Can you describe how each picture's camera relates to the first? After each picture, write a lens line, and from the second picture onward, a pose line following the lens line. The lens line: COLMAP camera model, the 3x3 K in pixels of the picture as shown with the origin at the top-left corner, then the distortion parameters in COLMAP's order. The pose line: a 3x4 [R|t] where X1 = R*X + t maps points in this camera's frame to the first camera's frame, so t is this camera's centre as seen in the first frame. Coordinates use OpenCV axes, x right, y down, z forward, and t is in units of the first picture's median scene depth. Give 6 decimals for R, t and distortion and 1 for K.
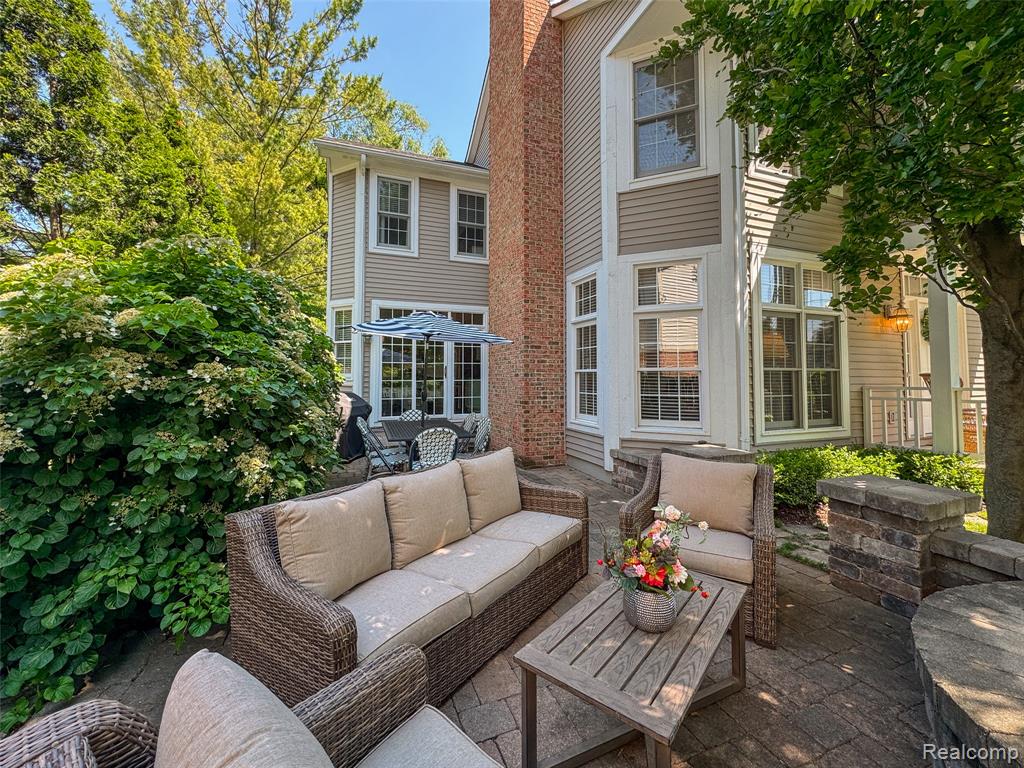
lens RADIAL K [[420.3, 0, 517.0], [0, 420.3, 356.9], [0, 0, 1]] dist [-0.003213, -0.004094]
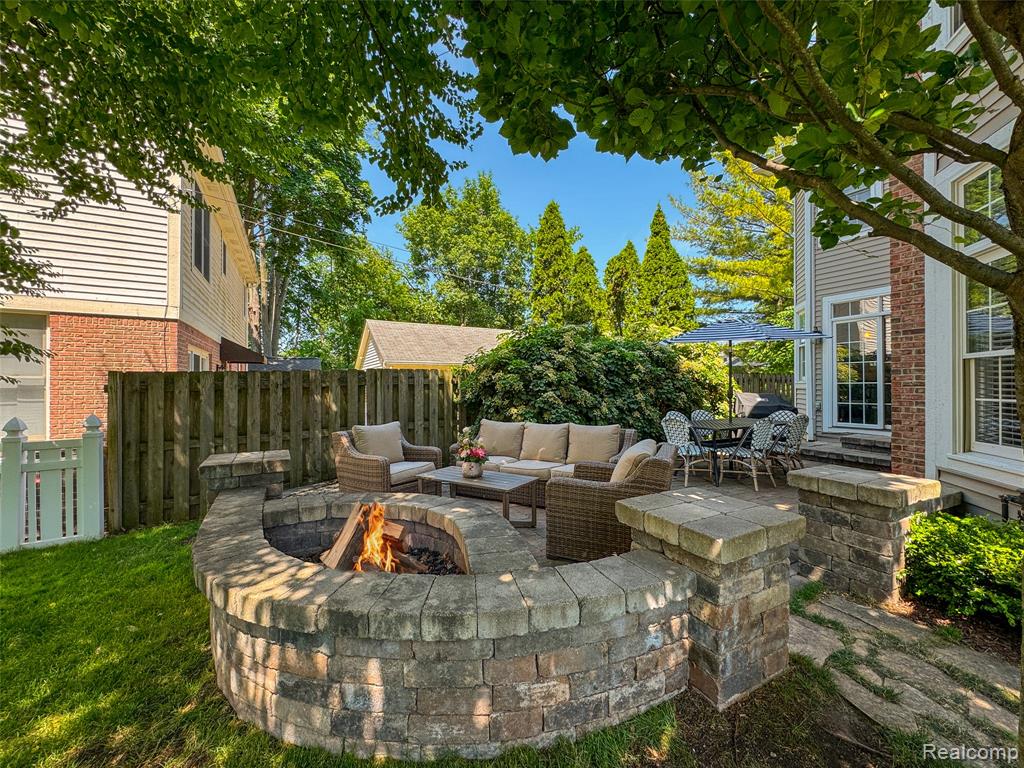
lens RADIAL K [[420.3, 0, 498.7], [0, 420.3, 383.9], [0, 0, 1]] dist [-0.003213, -0.004094]
pose [[0.090911, -0.009588, -0.995813, 0.787141], [0.047568, 0.998854, -0.005275, 0.040365], [0.994722, -0.046889, 0.091263, 0.282887]]
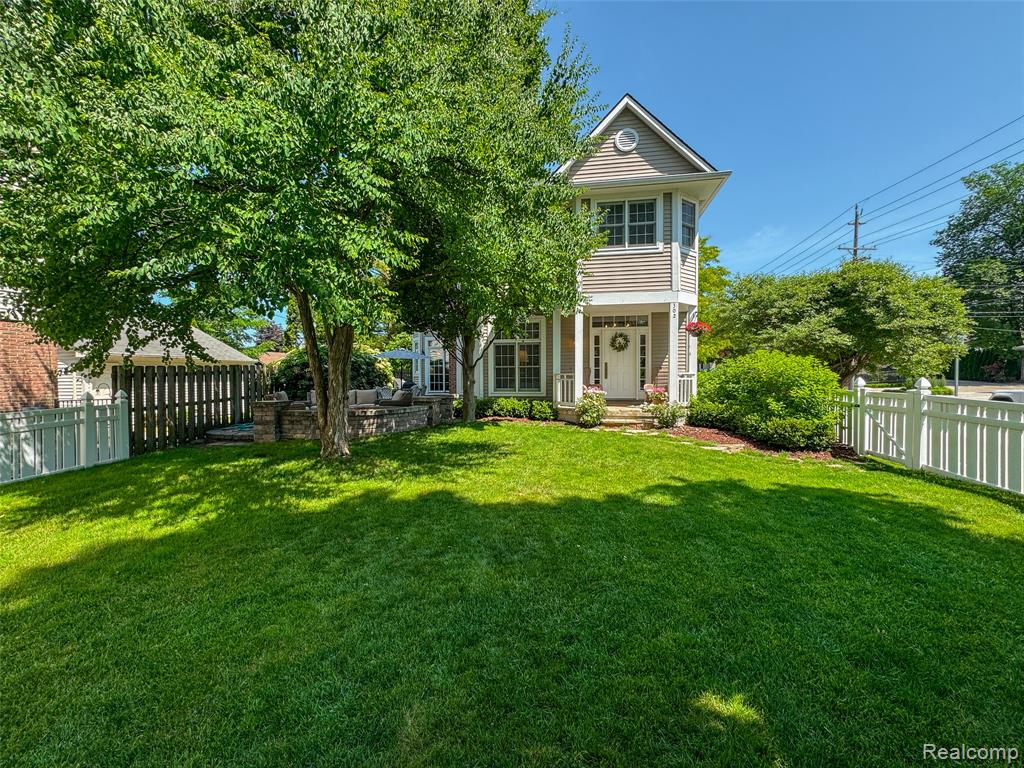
lens RADIAL K [[420.3, 0, 518.8], [0, 420.3, 385.7], [0, 0, 1]] dist [-0.003213, -0.004094]
pose [[0.857984, 0.003254, -0.513667, 1.795046], [0.031675, 0.997742, 0.059228, -0.000230], [0.512699, -0.067087, 0.855943, -0.941838]]
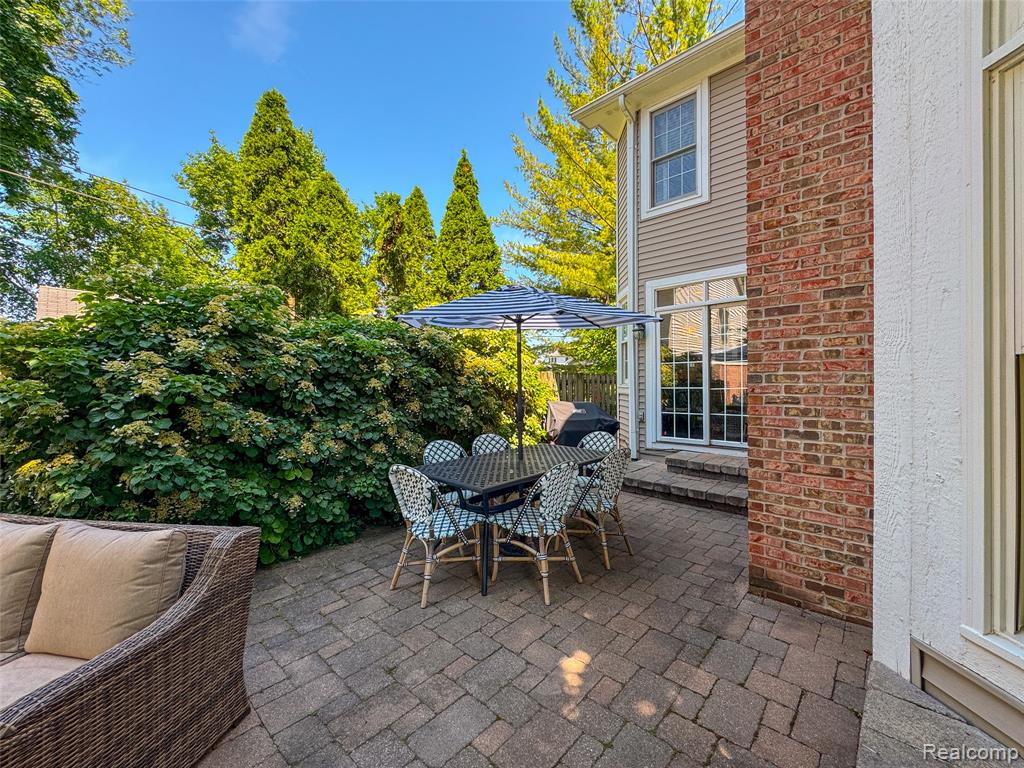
lens RADIAL K [[420.3, 0, 508.2], [0, 420.3, 383.8], [0, 0, 1]] dist [-0.003213, -0.004094]
pose [[0.426885, -0.004802, -0.904293, 0.351186], [0.050161, 0.998572, 0.018376, 0.031720], [0.902914, -0.053205, 0.426516, 0.675249]]
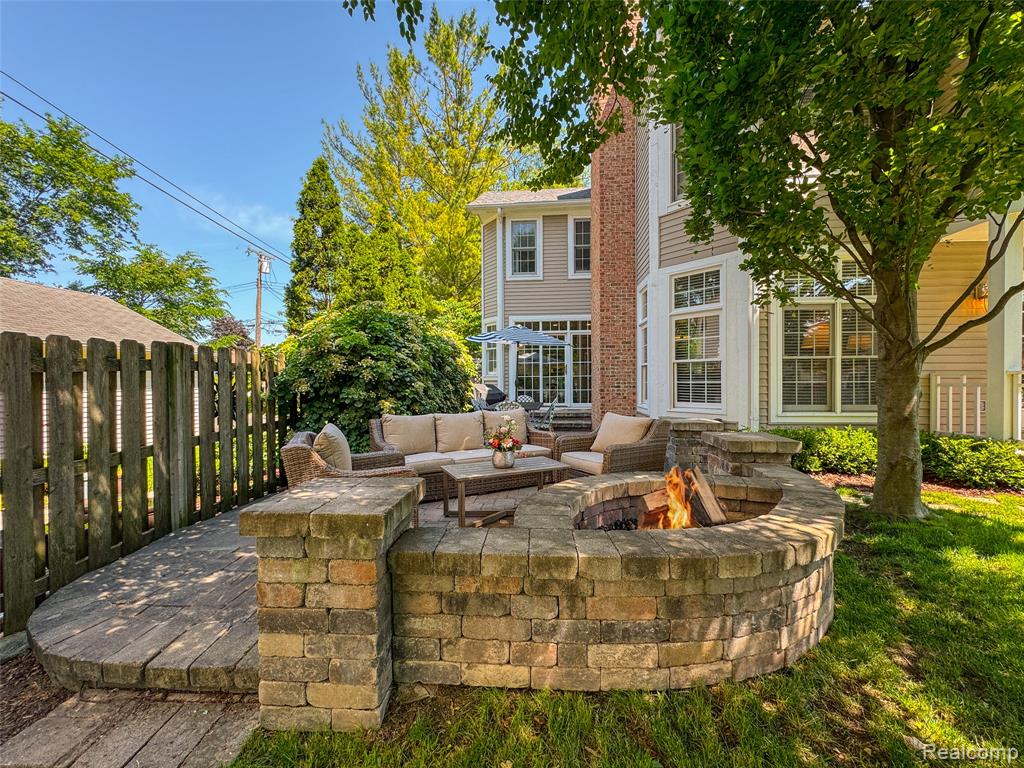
lens RADIAL K [[420.3, 0, 520.8], [0, 420.3, 376.2], [0, 0, 1]] dist [-0.003213, -0.004094]
pose [[0.896603, -0.012101, -0.442669, 0.417427], [0.027736, 0.999199, 0.028863, 0.024840], [0.441965, -0.038156, 0.896220, -0.282983]]
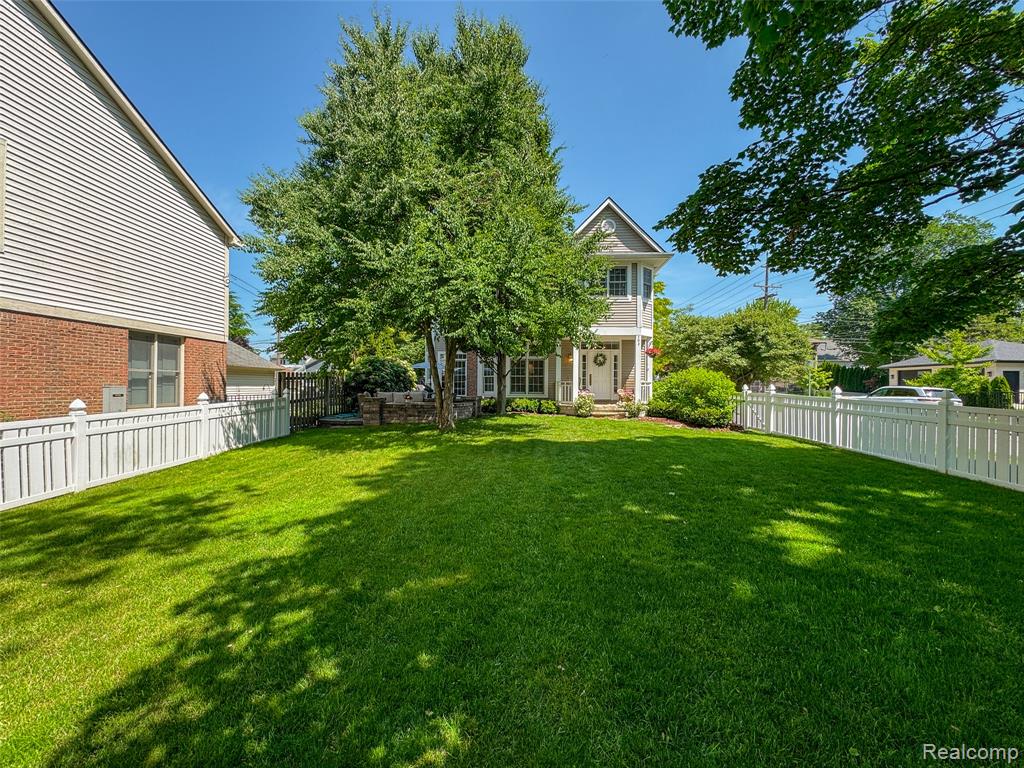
lens RADIAL K [[420.3, 0, 517.0], [0, 420.3, 387.7], [0, 0, 1]] dist [-0.003213, -0.004094]
pose [[0.910560, 0.002441, -0.413369, 1.851106], [0.017158, 0.998898, 0.043695, -0.020638], [0.413020, -0.046880, 0.909515, -1.868344]]
